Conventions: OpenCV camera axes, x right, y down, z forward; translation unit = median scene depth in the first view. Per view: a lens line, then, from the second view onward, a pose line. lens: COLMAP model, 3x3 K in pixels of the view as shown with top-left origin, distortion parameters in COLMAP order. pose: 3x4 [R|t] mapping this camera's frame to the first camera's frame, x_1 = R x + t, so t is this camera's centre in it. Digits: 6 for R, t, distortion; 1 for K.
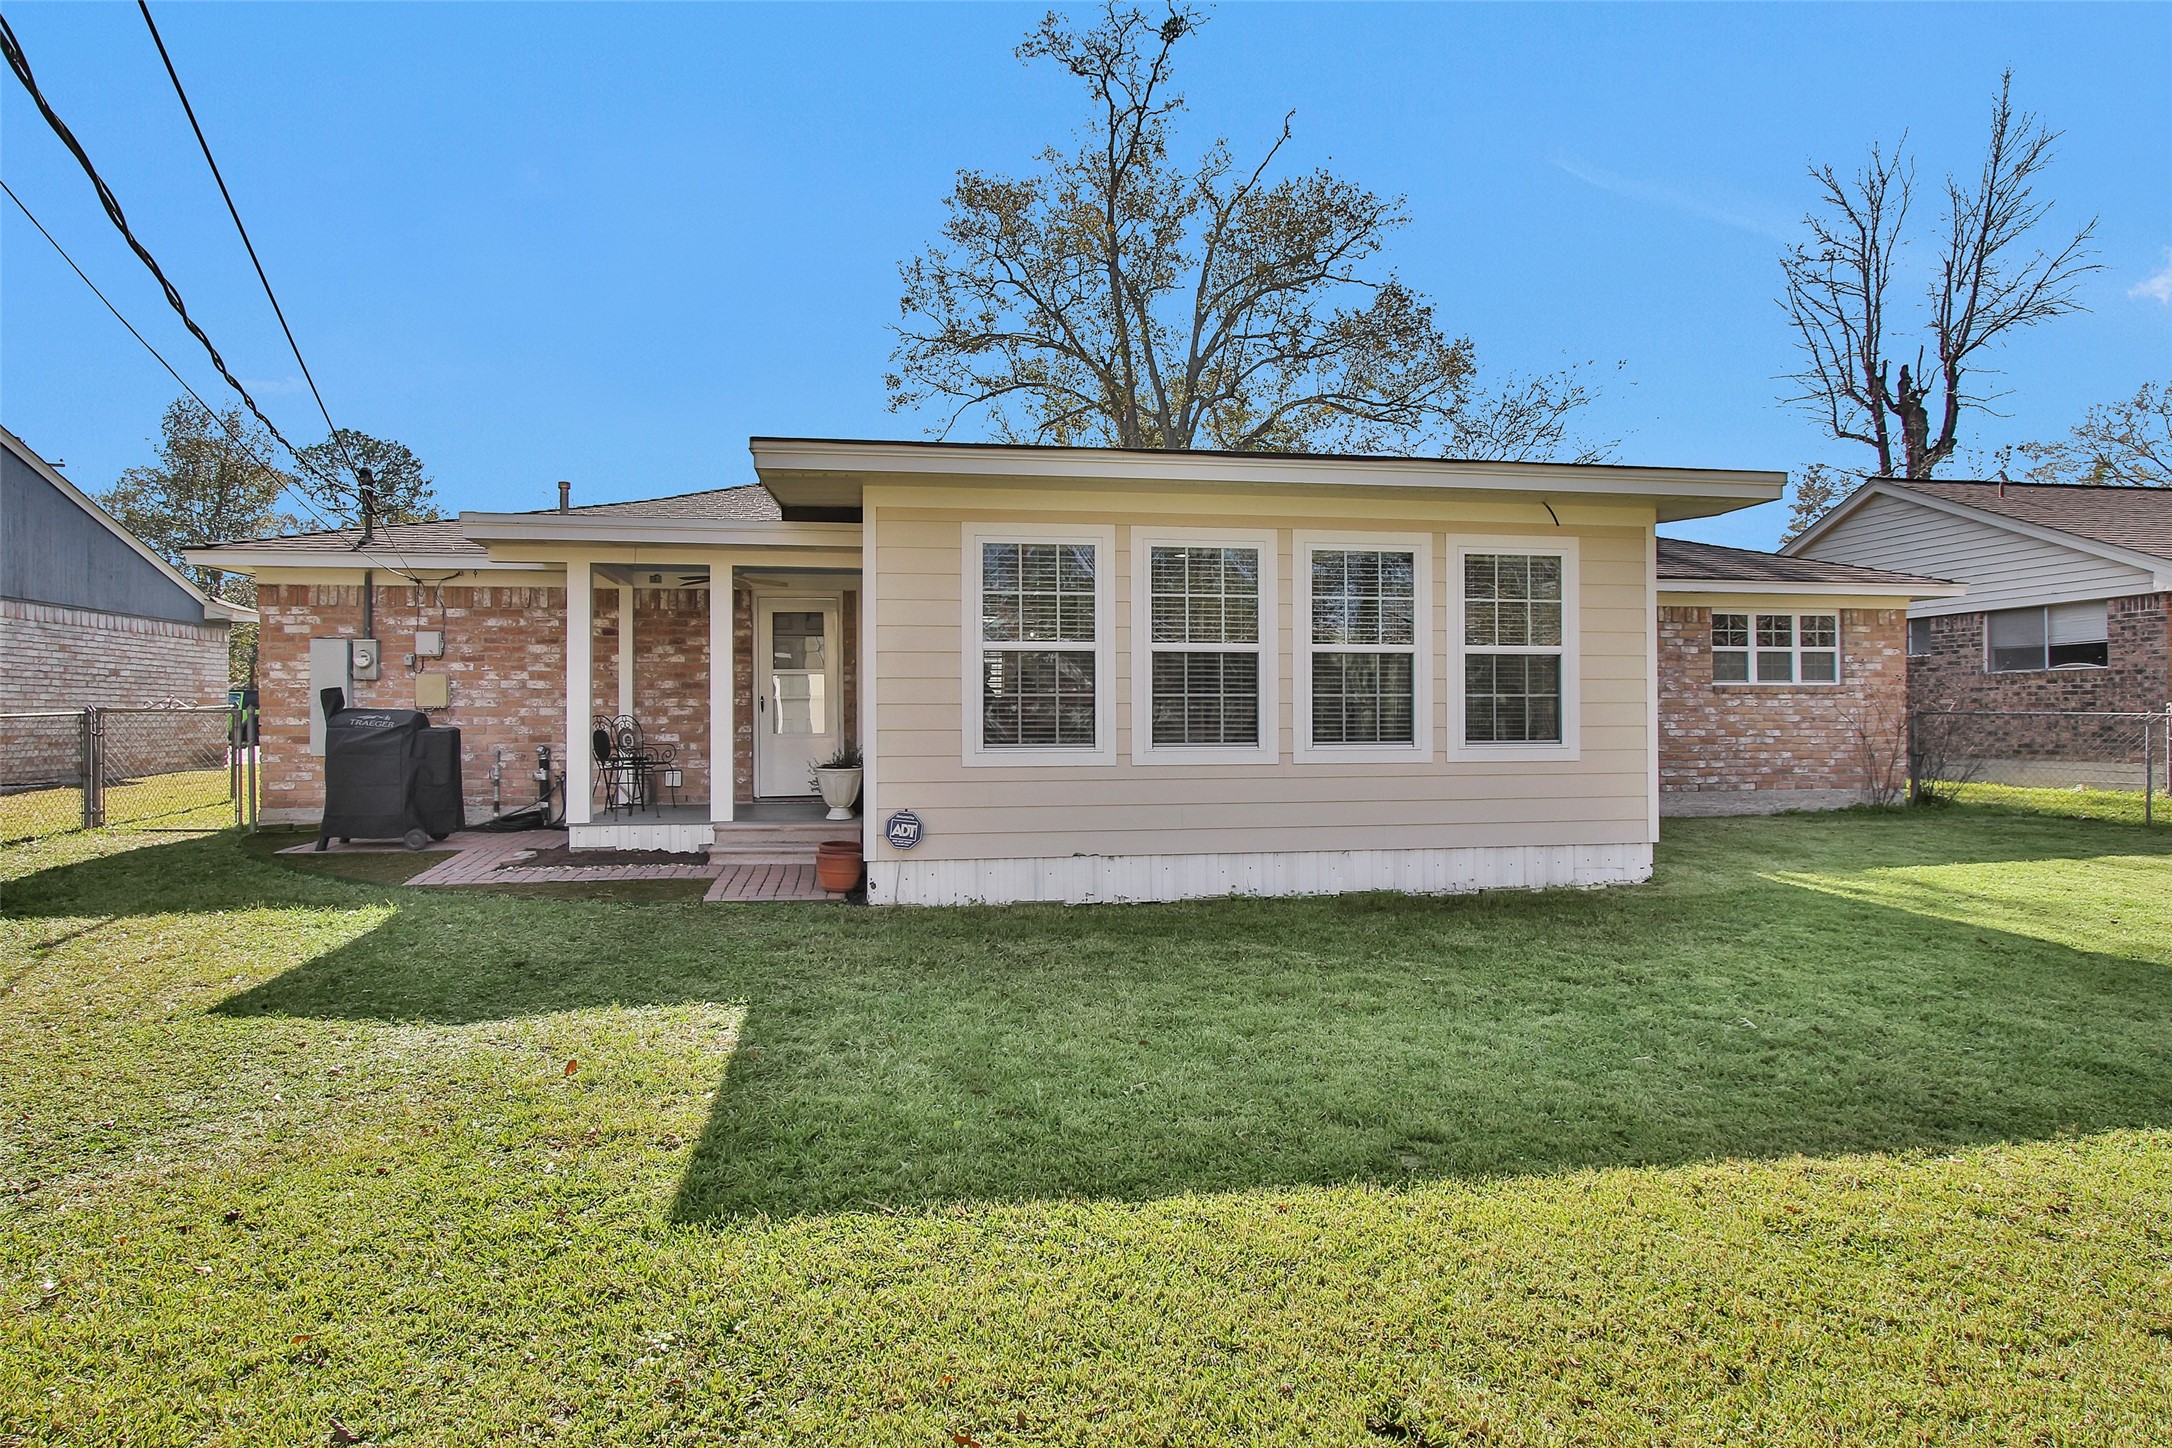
lens RADIAL K [[1187.2, 0, 1082.5], [0, 1187.2, 710.0], [0, 0, 1]] dist [-0.003887, -0.000203]
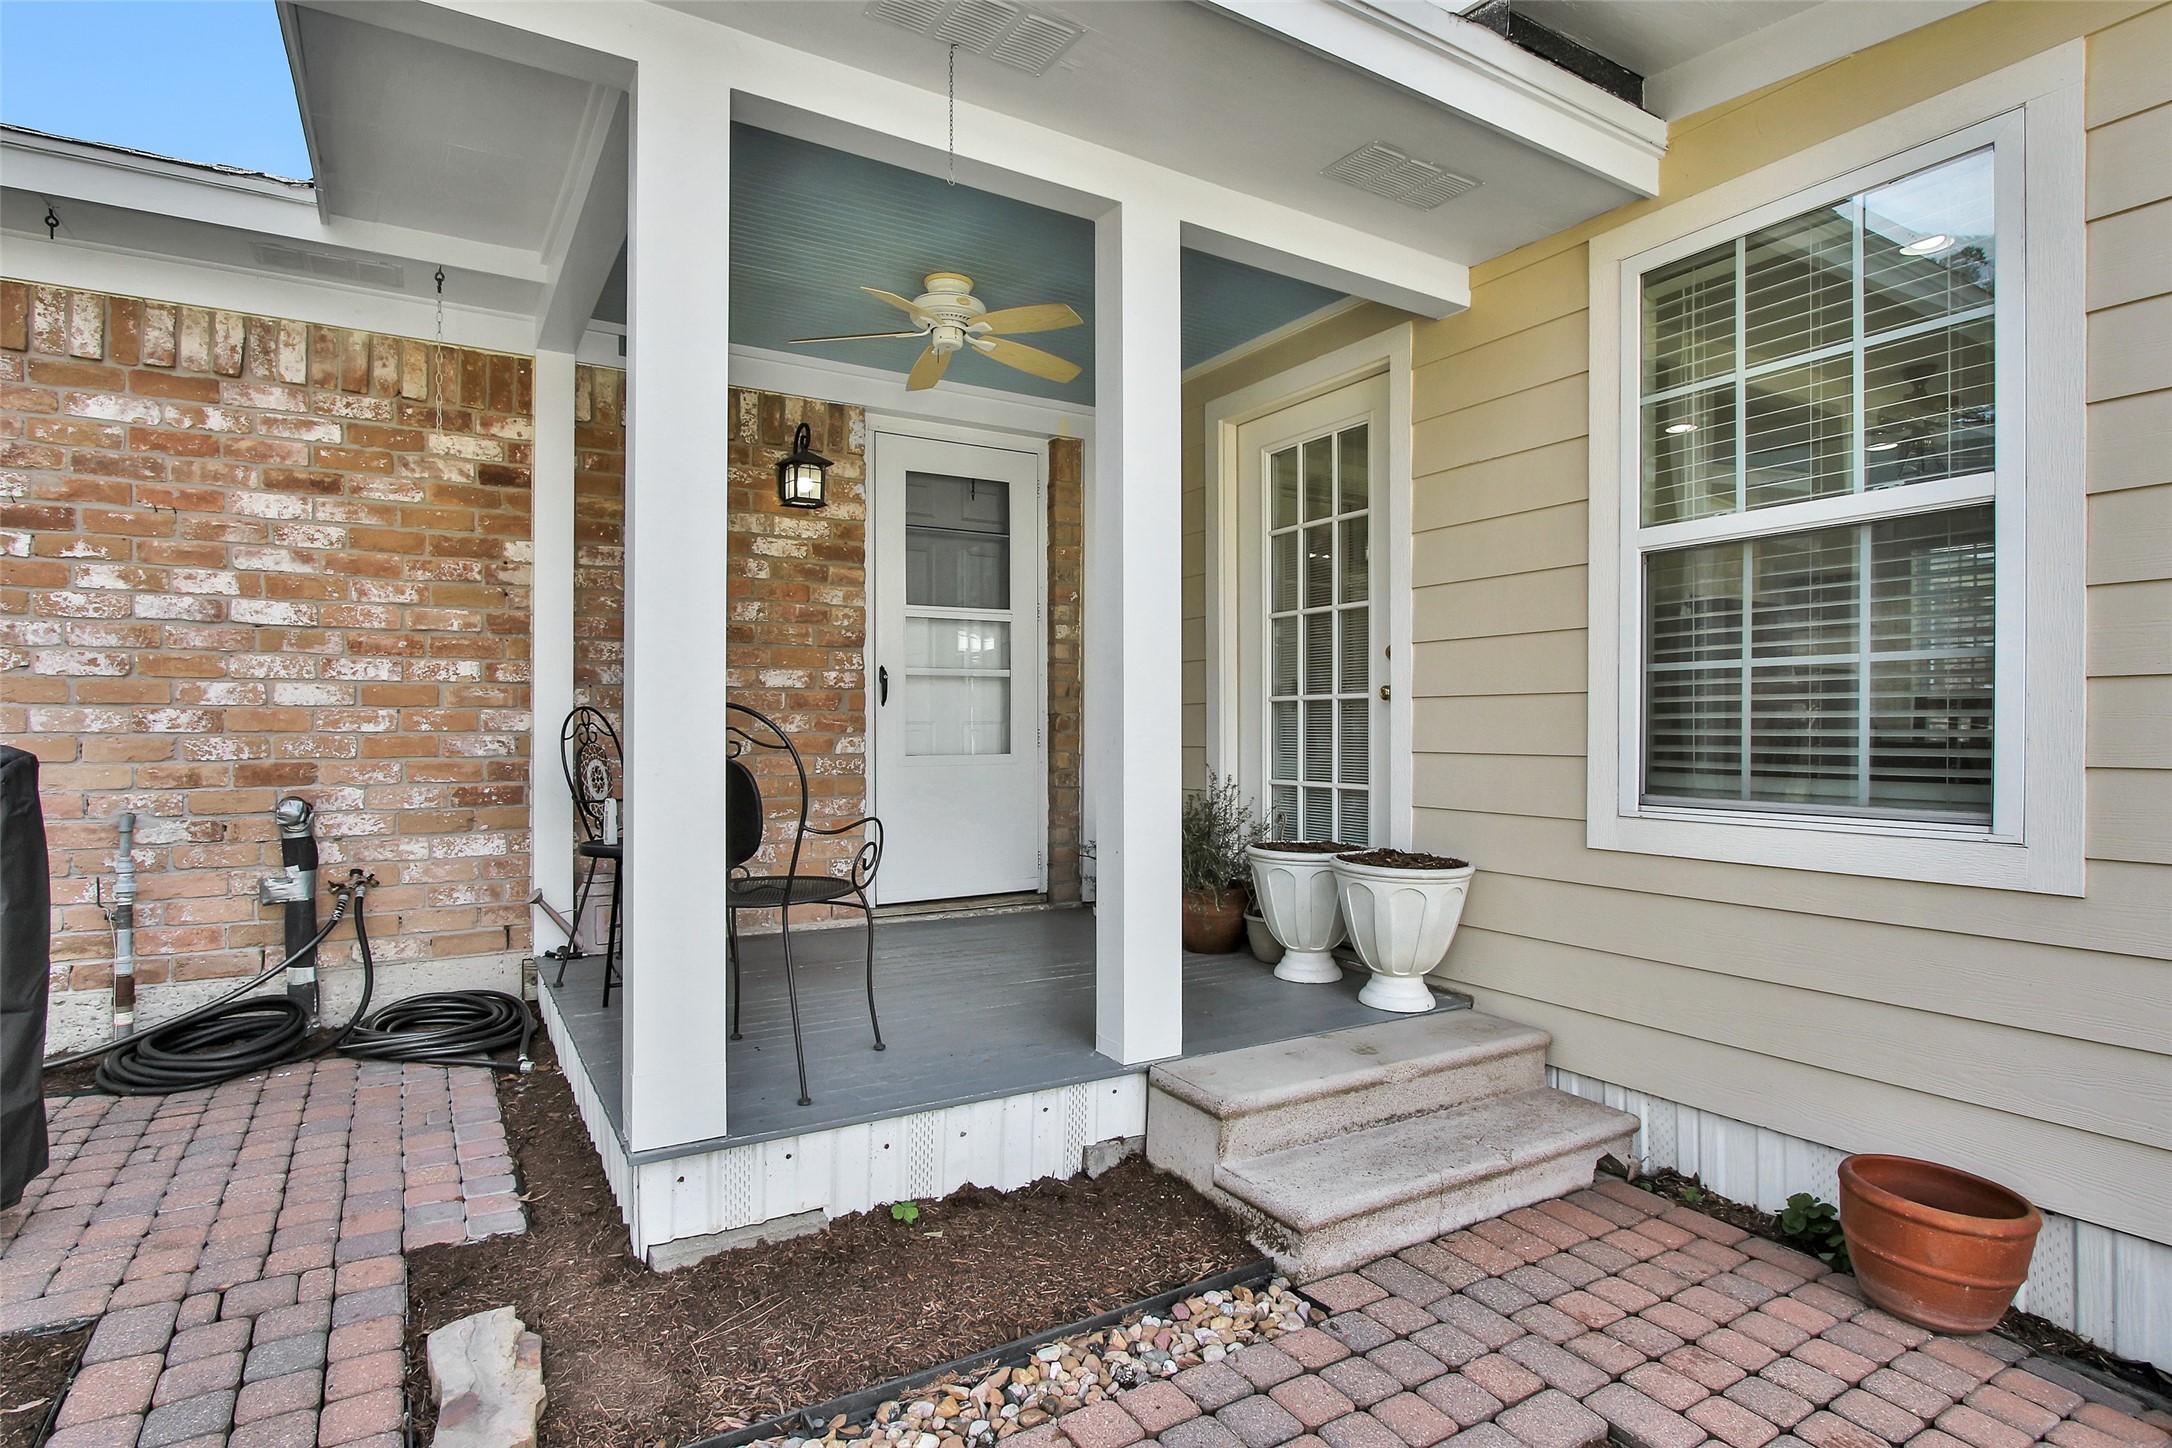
lens RADIAL K [[1090.7, 0, 1086.0], [0, 1090.7, 724.0], [0, 0, 1]] dist [-0.013046, -0.000756]
pose [[0.932378, 0.006108, 0.361433, -0.356377], [-0.011564, 0.999849, 0.012935, 0.003378], [-0.361299, -0.016239, 0.932308, 0.635541]]
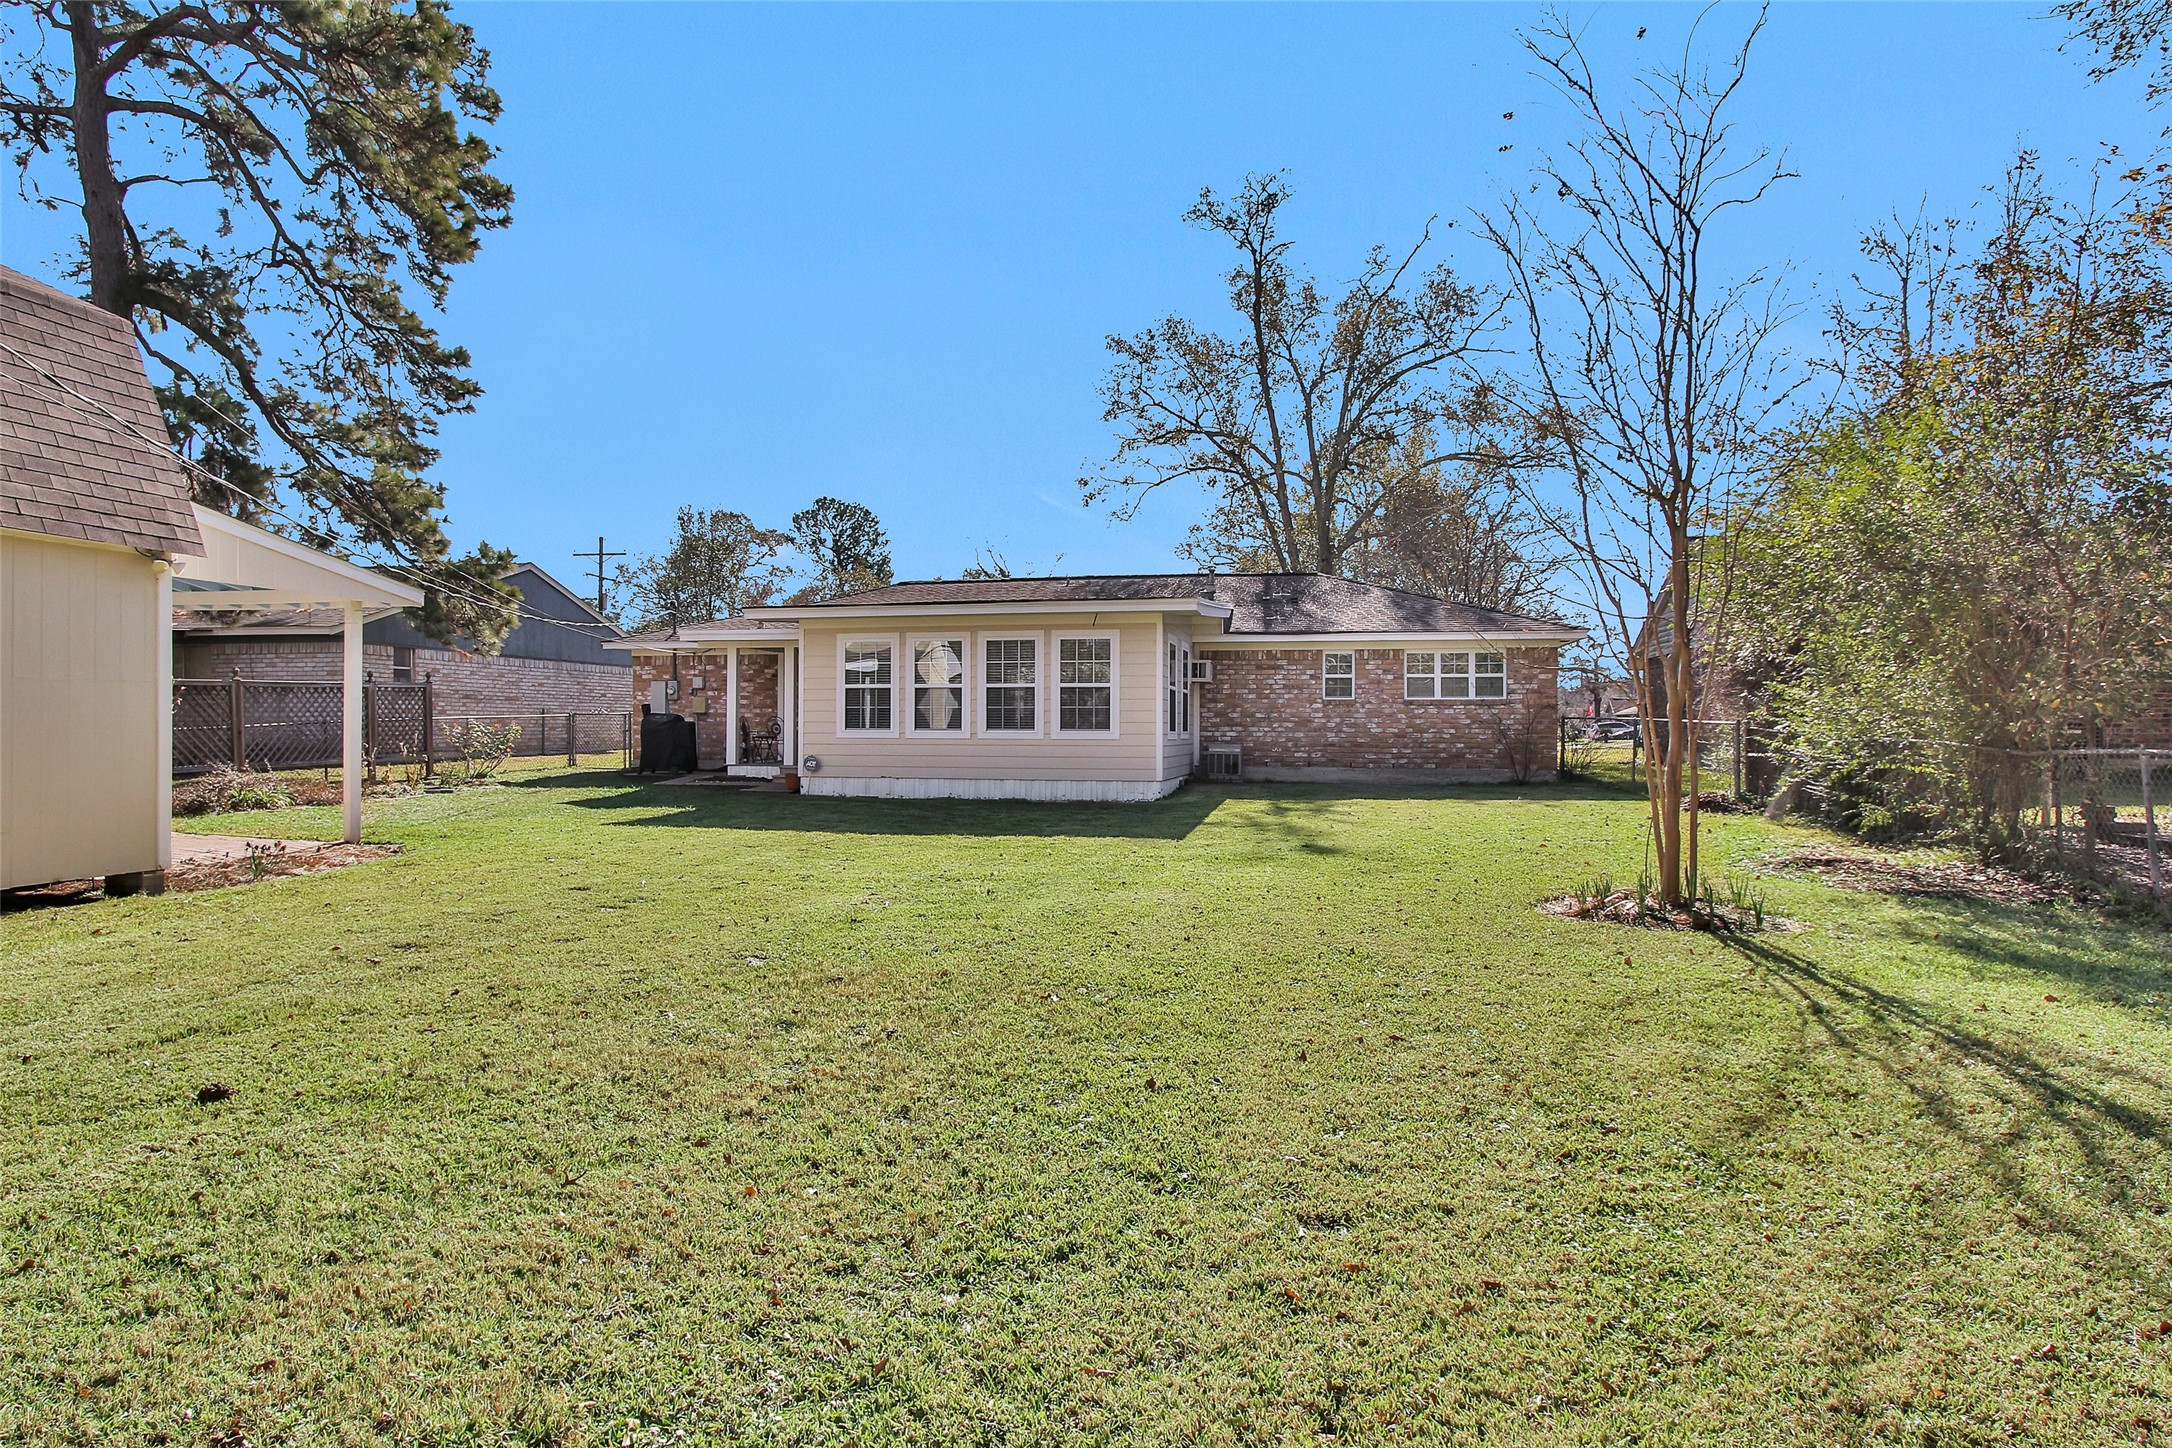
lens RADIAL K [[1187.2, 0, 1082.5], [0, 1187.2, 710.0], [0, 0, 1]] dist [-0.003887, -0.000203]
pose [[0.931303, -0.000202, -0.364245, 0.838554], [-0.002849, 0.999965, -0.007838, 0.006924], [0.364234, 0.008337, 0.931270, -0.701071]]
